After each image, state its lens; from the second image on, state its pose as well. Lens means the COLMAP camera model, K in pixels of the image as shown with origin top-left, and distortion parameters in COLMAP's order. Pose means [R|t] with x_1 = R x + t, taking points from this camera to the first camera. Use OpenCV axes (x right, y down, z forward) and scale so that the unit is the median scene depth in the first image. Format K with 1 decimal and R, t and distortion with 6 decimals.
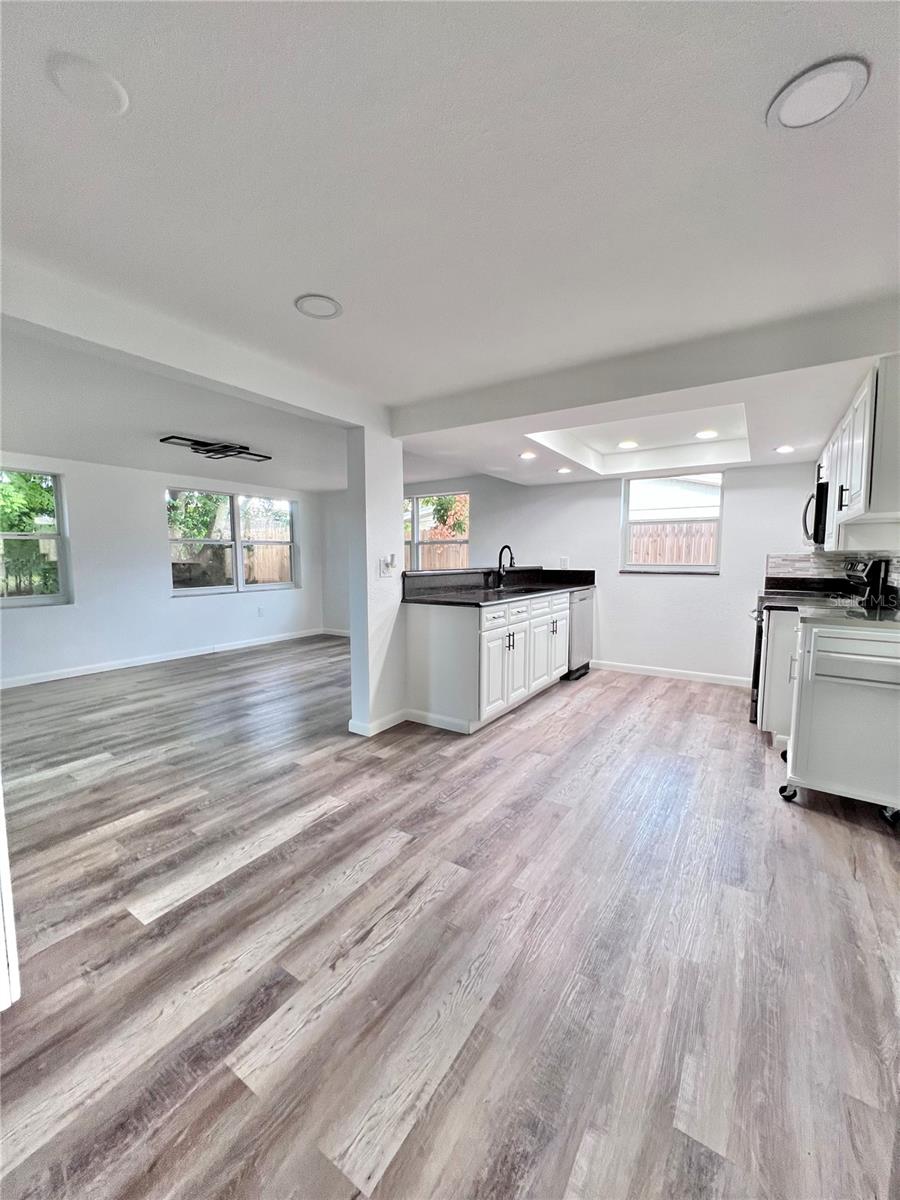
lens RADIAL K [[480.4, 0, 445.5], [0, 480.4, 601.4], [0, 0, 1]] dist [0.000893, 0.000024]
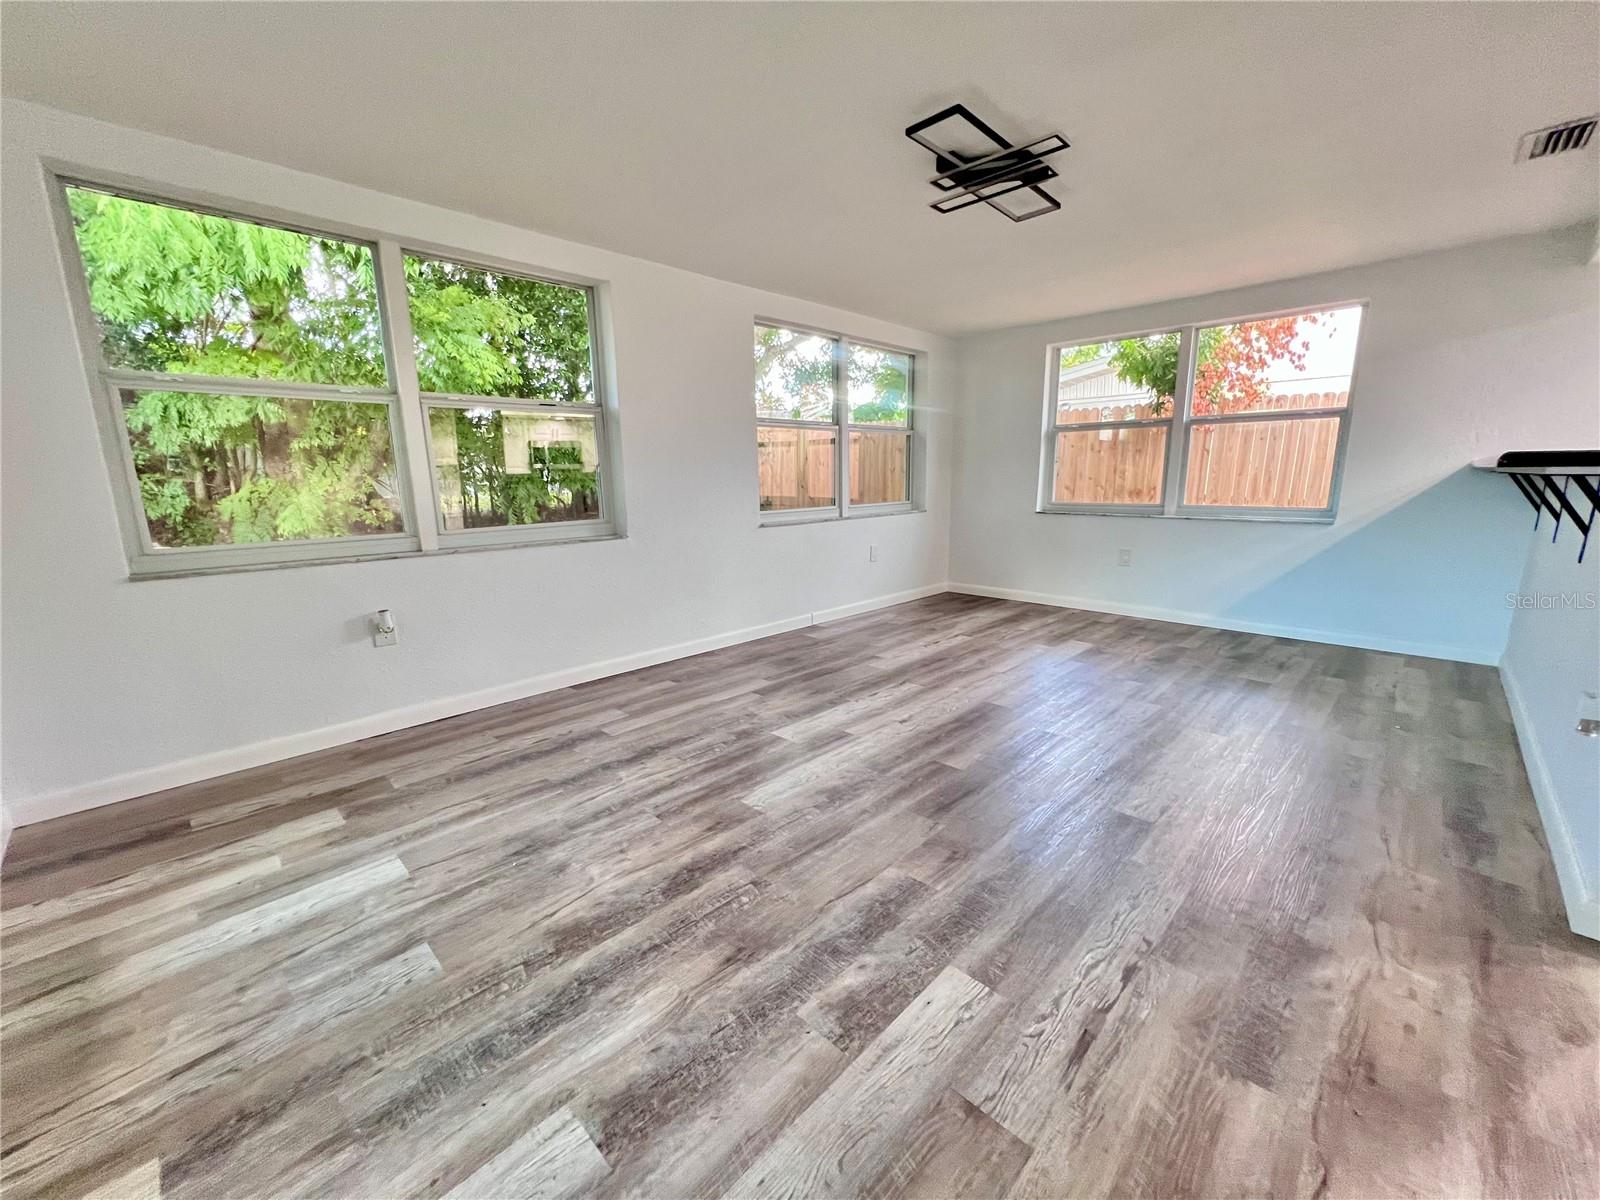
lens RADIAL K [[640.6, 0, 802.5], [0, 640.6, 601.9], [0, 0, 1]] dist [0.000893, 0.000024]
pose [[0.982959, 0.025135, -0.182100, -0.435326], [-0.005967, 0.994449, 0.105053, -0.001264], [0.183729, -0.102176, 0.977652, 0.322999]]
